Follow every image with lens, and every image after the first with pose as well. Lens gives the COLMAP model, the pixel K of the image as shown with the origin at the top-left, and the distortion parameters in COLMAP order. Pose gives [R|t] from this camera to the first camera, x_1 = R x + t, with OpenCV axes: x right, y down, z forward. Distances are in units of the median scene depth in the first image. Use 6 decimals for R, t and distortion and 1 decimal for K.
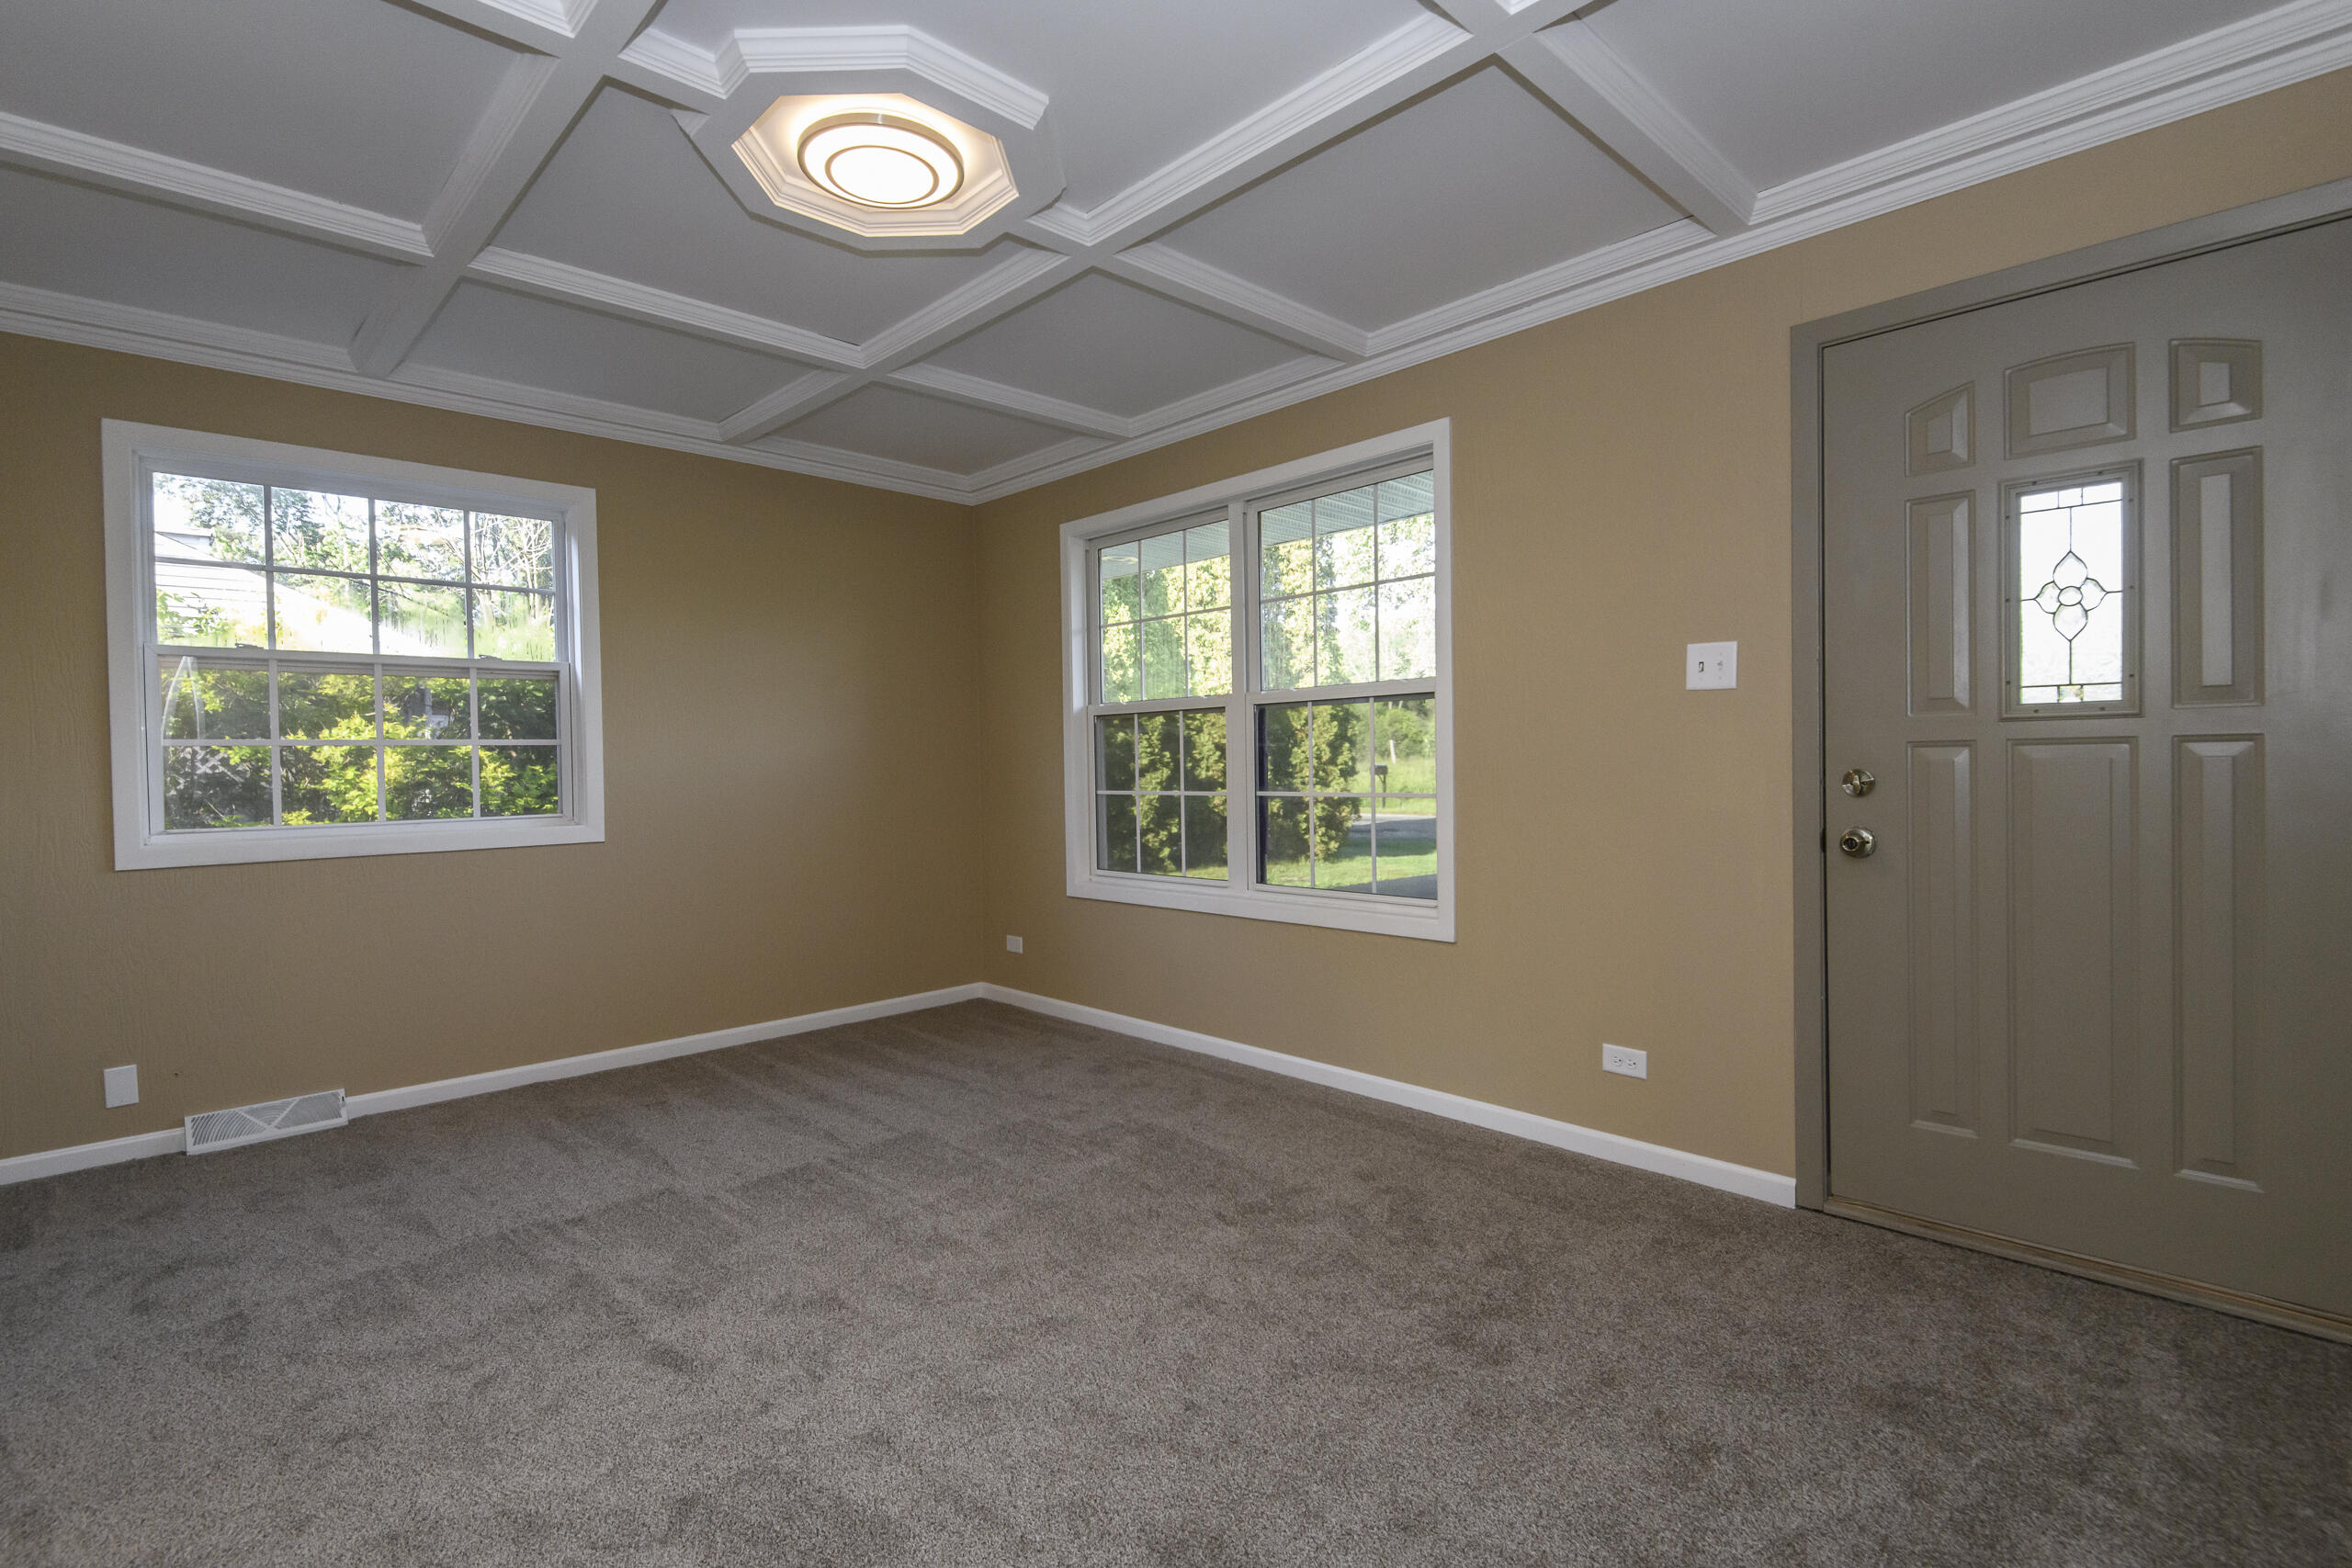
lens RADIAL K [[1075.9, 0, 1191.1], [0, 1075.9, 777.9], [0, 0, 1]] dist [0.004540, -0.002732]
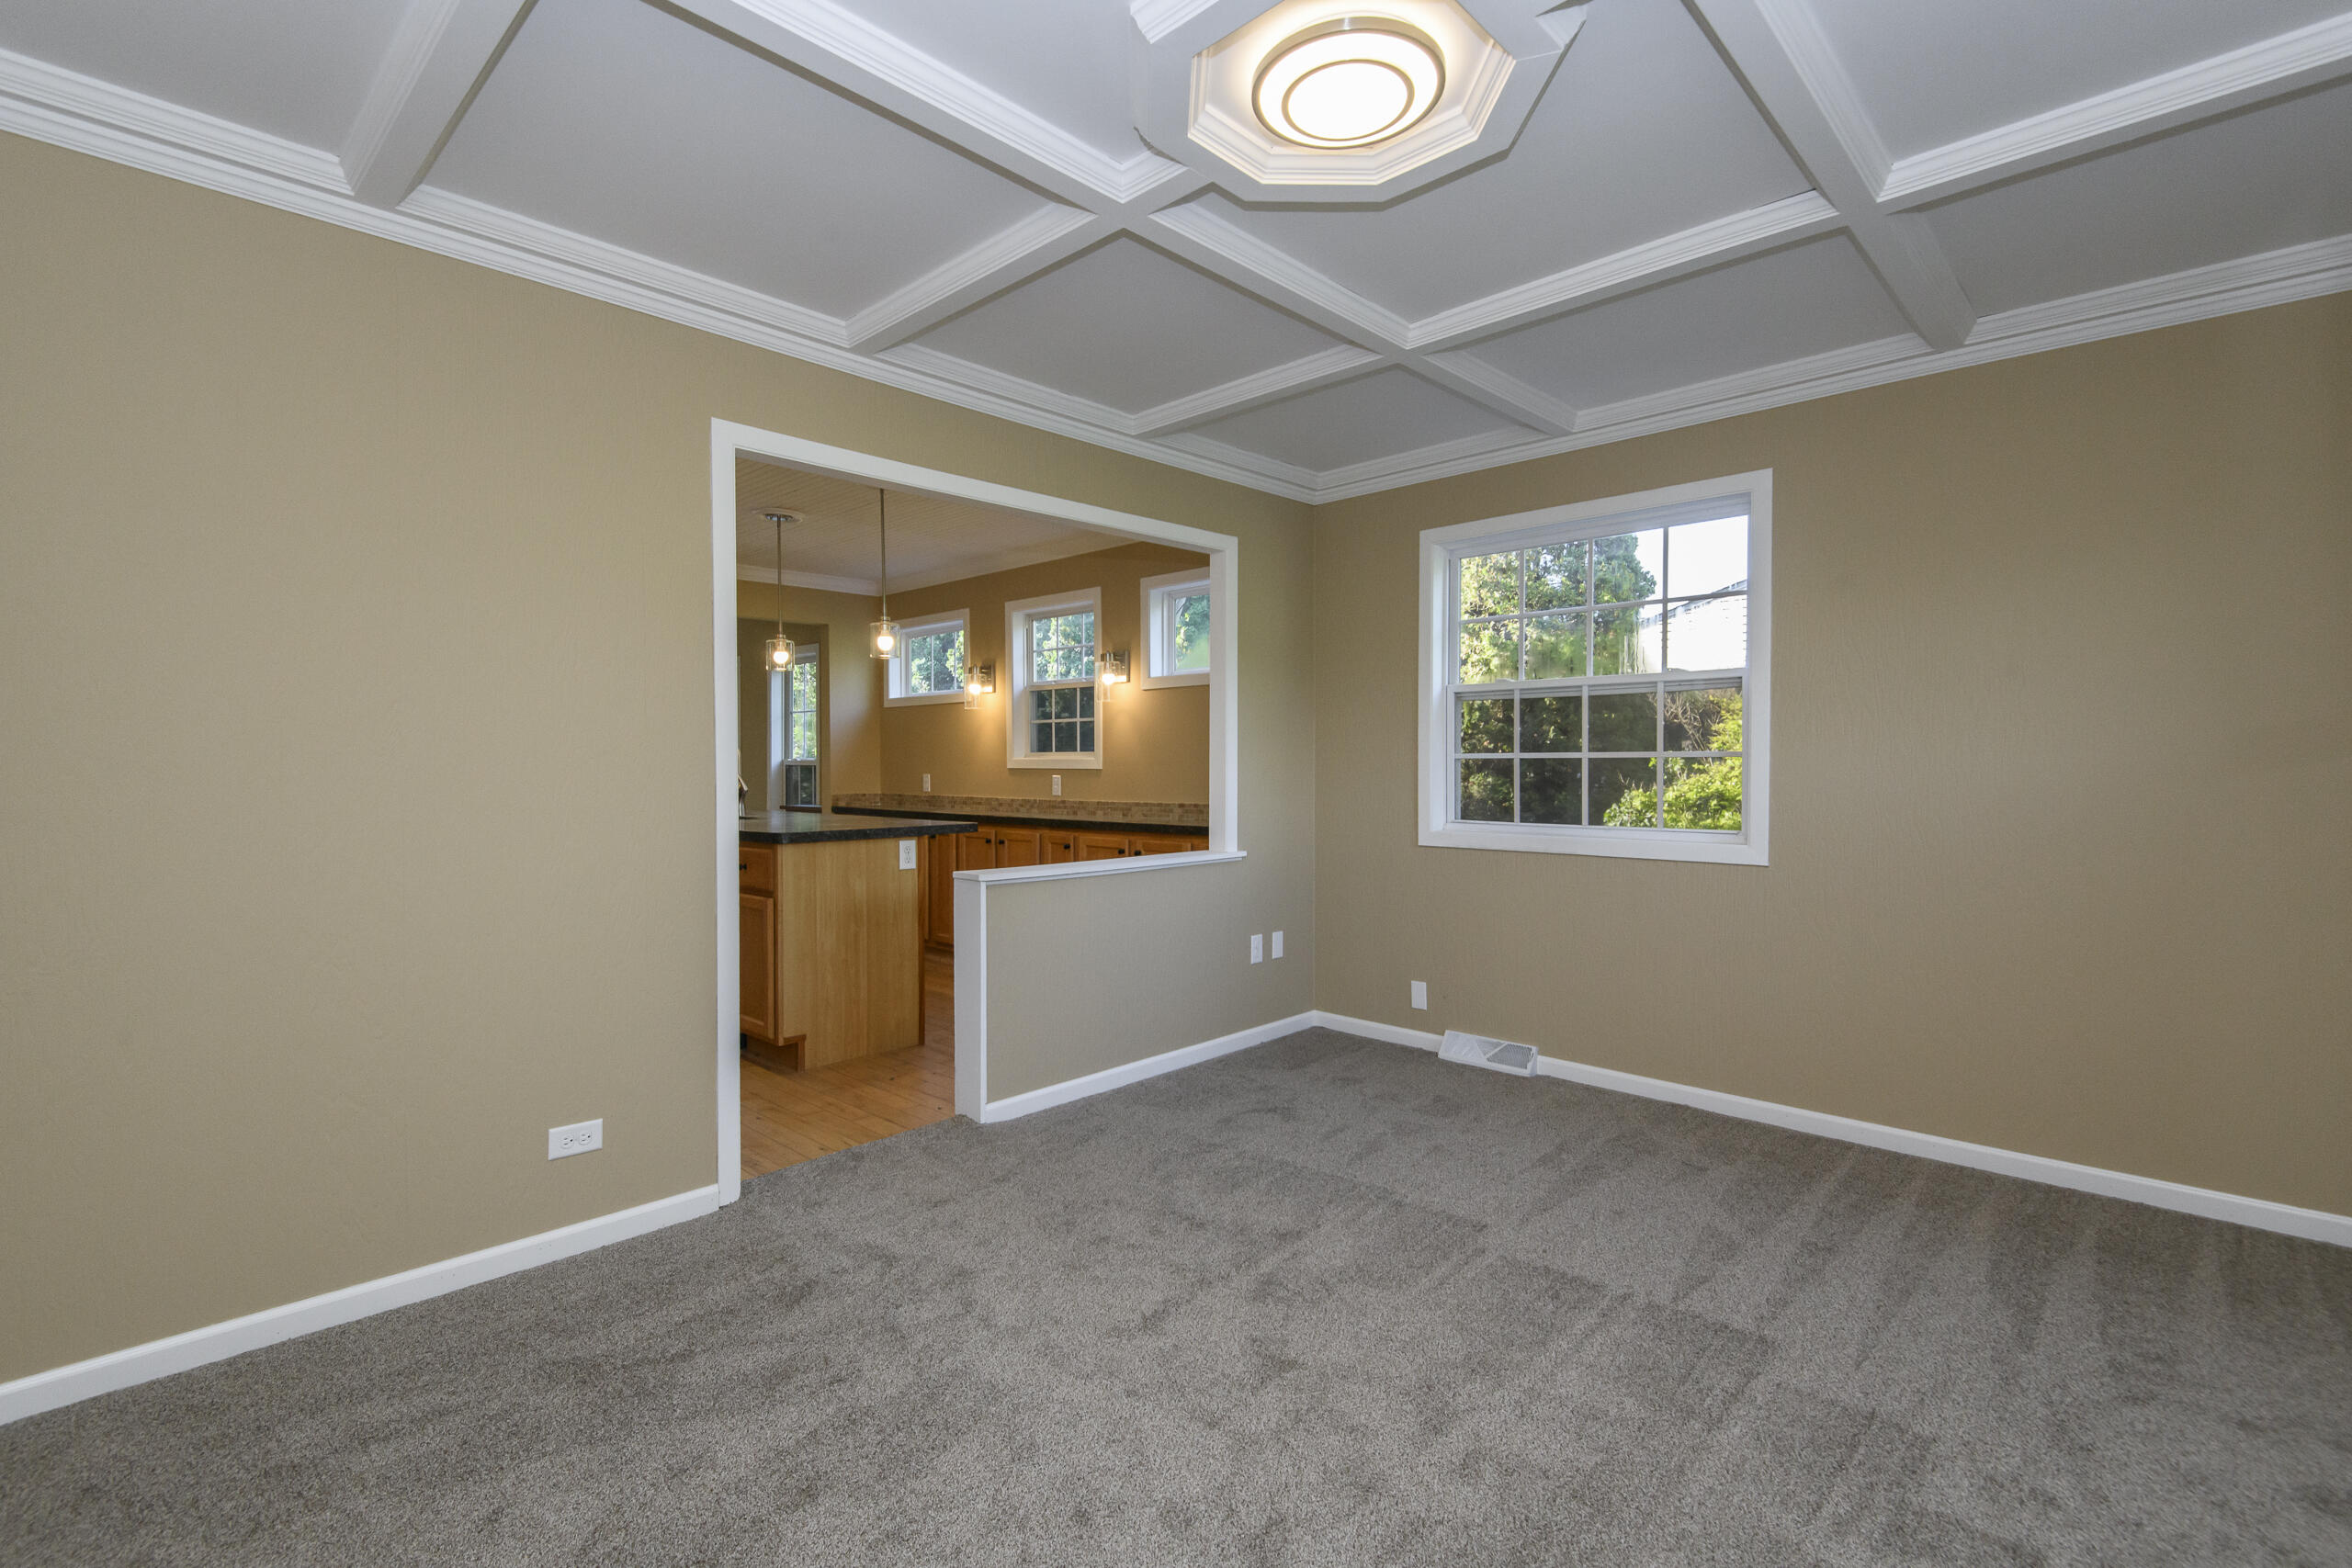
lens RADIAL K [[1075.9, 0, 1182.8], [0, 1075.9, 776.8], [0, 0, 1]] dist [0.004540, -0.002732]
pose [[0.037733, 0.028708, -0.998875, 0.414931], [-0.022336, 0.999362, 0.027878, -0.036166], [0.999038, 0.021259, 0.038350, 0.627556]]
